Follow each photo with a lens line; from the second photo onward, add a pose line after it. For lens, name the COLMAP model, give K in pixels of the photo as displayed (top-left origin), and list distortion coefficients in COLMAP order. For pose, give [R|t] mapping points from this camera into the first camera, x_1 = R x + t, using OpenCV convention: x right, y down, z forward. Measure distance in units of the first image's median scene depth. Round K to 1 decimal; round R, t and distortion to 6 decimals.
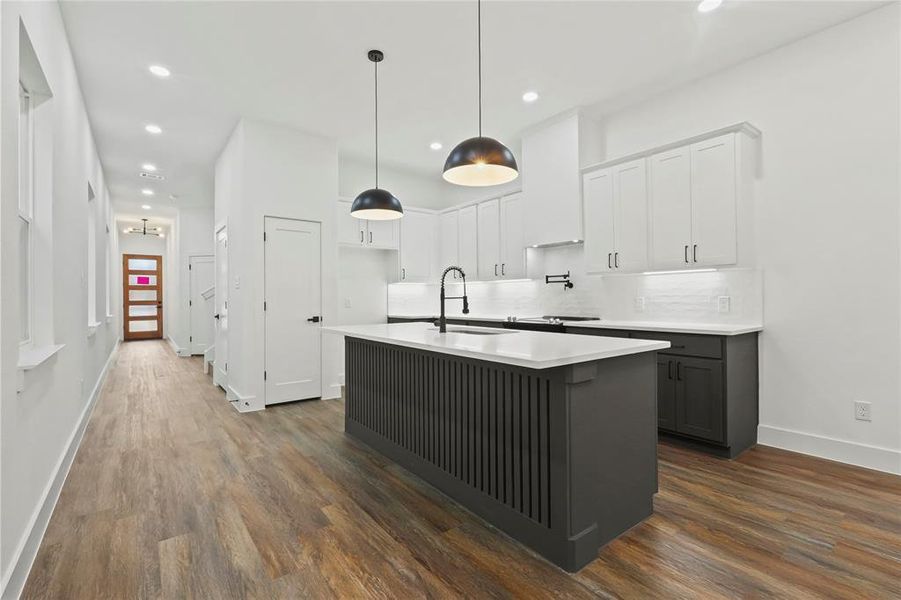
lens RADIAL K [[412.4, 0, 451.7], [0, 412.4, 296.4], [0, 0, 1]] dist [-0.002343, 0.000268]
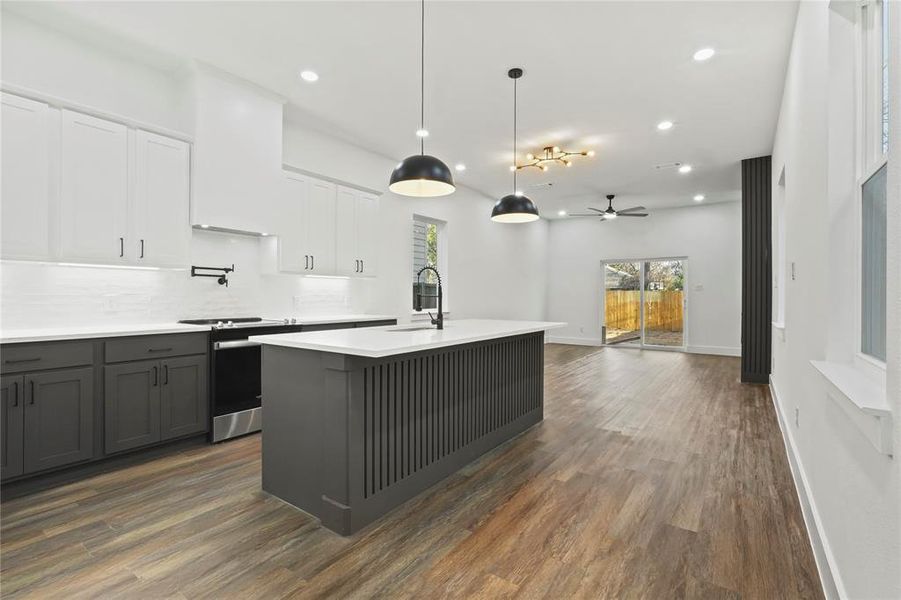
lens RADIAL K [[412.4, 0, 451.7], [0, 412.4, 296.4], [0, 0, 1]] dist [-0.002343, 0.000268]
pose [[-0.294110, 0.003325, 0.955766, -1.002512], [-0.004900, 0.999976, -0.004987, 0.009099], [-0.955759, -0.006150, -0.294087, 1.250325]]
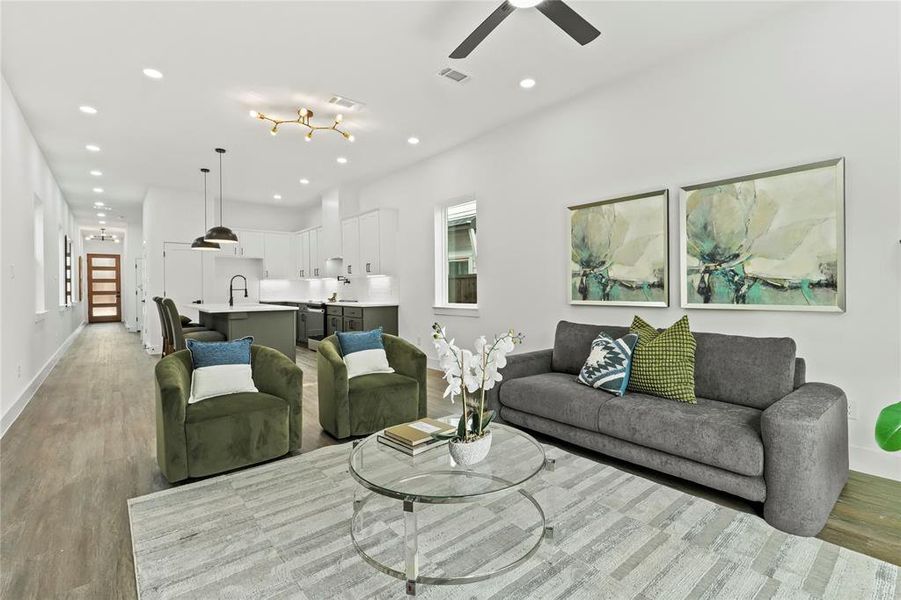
lens RADIAL K [[415.7, 0, 452.4], [0, 415.7, 290.5], [0, 0, 1]] dist [-0.000226, -0.000179]
pose [[0.999338, -0.000459, 0.036384, 1.025009], [0.000123, 0.999957, 0.009240, -0.011427], [-0.036386, -0.009229, 0.999295, -1.171158]]
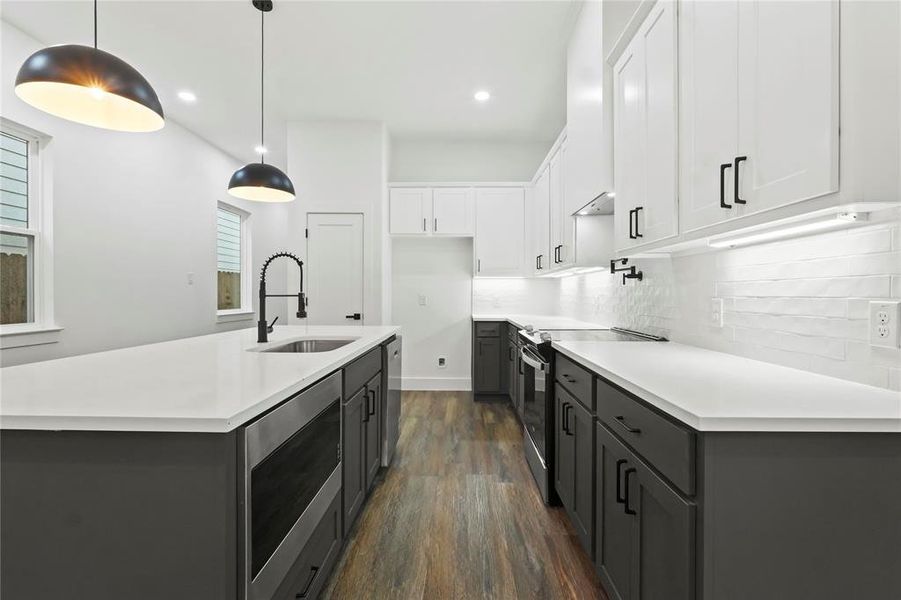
lens RADIAL K [[416.2, 0, 452.5], [0, 416.2, 296.2], [0, 0, 1]] dist [0.000827, 0.000013]
pose [[0.781159, 0.012264, -0.624212, 0.691667], [-0.006785, 0.999915, 0.011155, -0.005295], [0.624296, -0.004479, 0.781175, 0.618810]]
